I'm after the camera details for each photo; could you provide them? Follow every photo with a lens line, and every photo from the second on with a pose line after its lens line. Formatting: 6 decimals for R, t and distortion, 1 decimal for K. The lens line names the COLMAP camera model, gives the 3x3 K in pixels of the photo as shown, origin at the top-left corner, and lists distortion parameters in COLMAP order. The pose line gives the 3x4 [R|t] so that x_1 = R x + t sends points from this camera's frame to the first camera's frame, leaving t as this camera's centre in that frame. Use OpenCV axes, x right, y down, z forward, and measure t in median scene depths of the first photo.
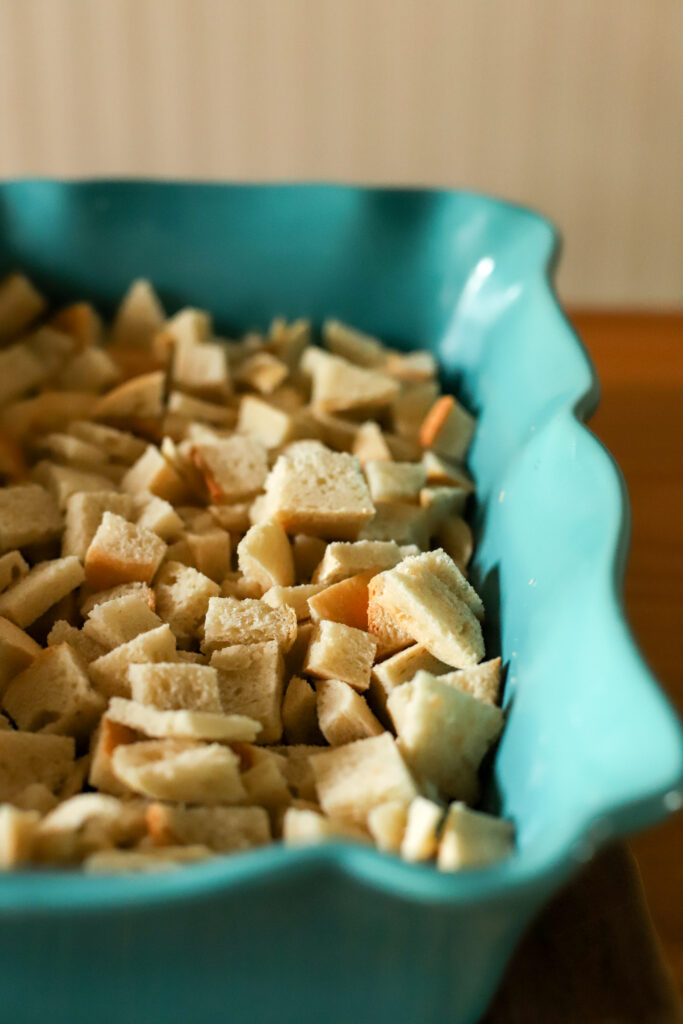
lens RADIAL K [[1442.4, 0, 341.3], [0, 1442.4, 511.9], [0, 0, 1]] dist [-0.023990, 0.000000]
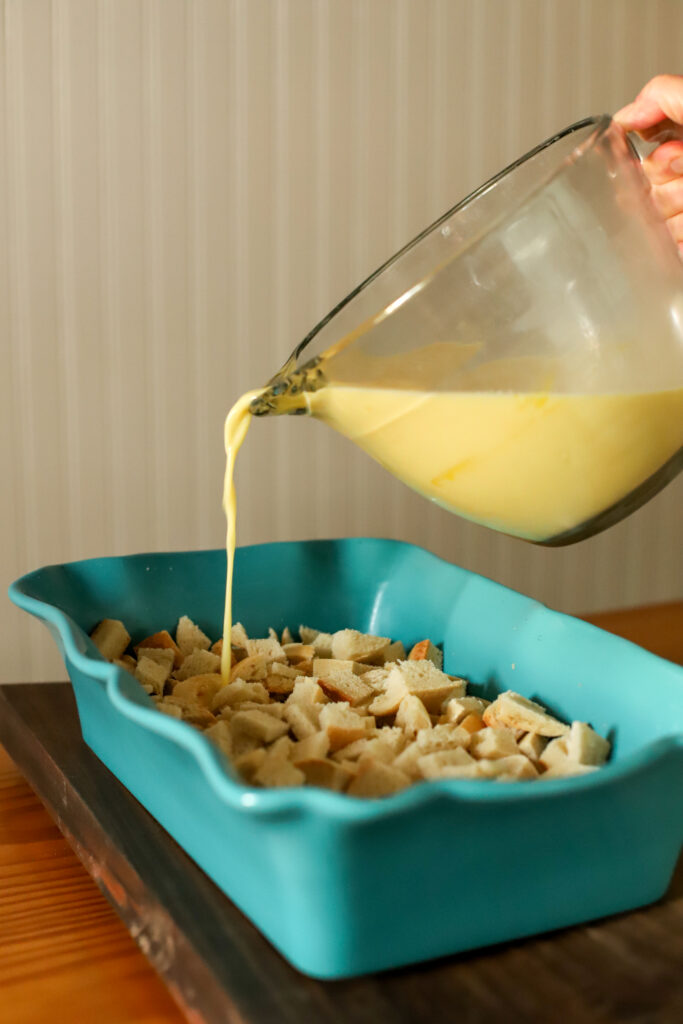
lens RADIAL K [[1442.4, 0, 341.7], [0, 1442.4, 511.9], [0, 0, 1]] dist [-0.023990, 0.000000]
pose [[0.828256, -0.044775, 0.558558, -1.069407], [0.246028, 0.924643, -0.290700, 0.282636], [-0.503450, 0.378195, 0.776857, -0.383858]]
